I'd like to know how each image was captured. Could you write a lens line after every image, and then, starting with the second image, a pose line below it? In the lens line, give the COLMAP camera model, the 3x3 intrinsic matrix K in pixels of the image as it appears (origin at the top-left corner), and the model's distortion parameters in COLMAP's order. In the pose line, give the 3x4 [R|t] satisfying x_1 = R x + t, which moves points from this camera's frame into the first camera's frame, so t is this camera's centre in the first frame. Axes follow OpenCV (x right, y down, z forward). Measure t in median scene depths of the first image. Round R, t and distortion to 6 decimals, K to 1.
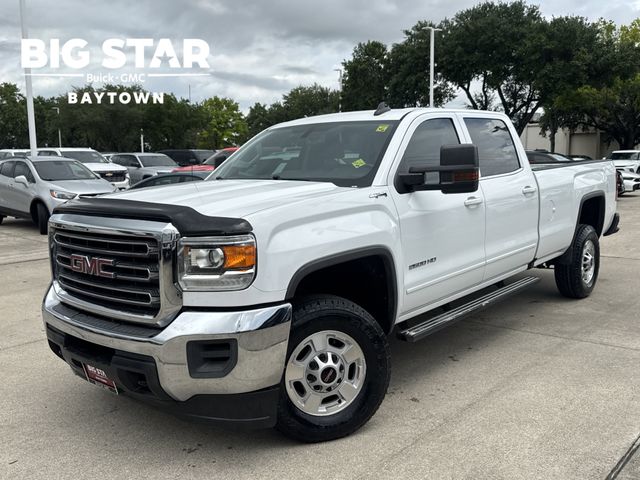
lens RADIAL K [[586.3, 0, 321.4], [0, 586.3, 232.6], [0, 0, 1]] dist [0.136063, -0.276855]
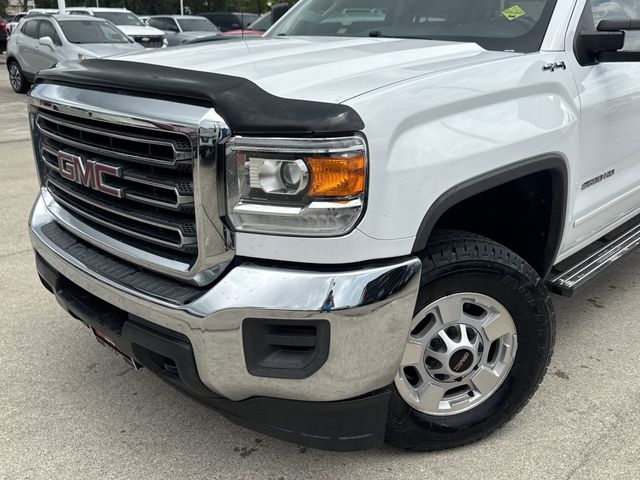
lens RADIAL K [[586.3, 0, 321.4], [0, 586.3, 232.6], [0, 0, 1]] dist [0.136063, -0.276855]
pose [[0.996953, 0.045034, -0.063687, -0.100871], [-0.031151, 0.978426, 0.204235, -0.016462], [0.071510, -0.201629, 0.976848, 0.393141]]
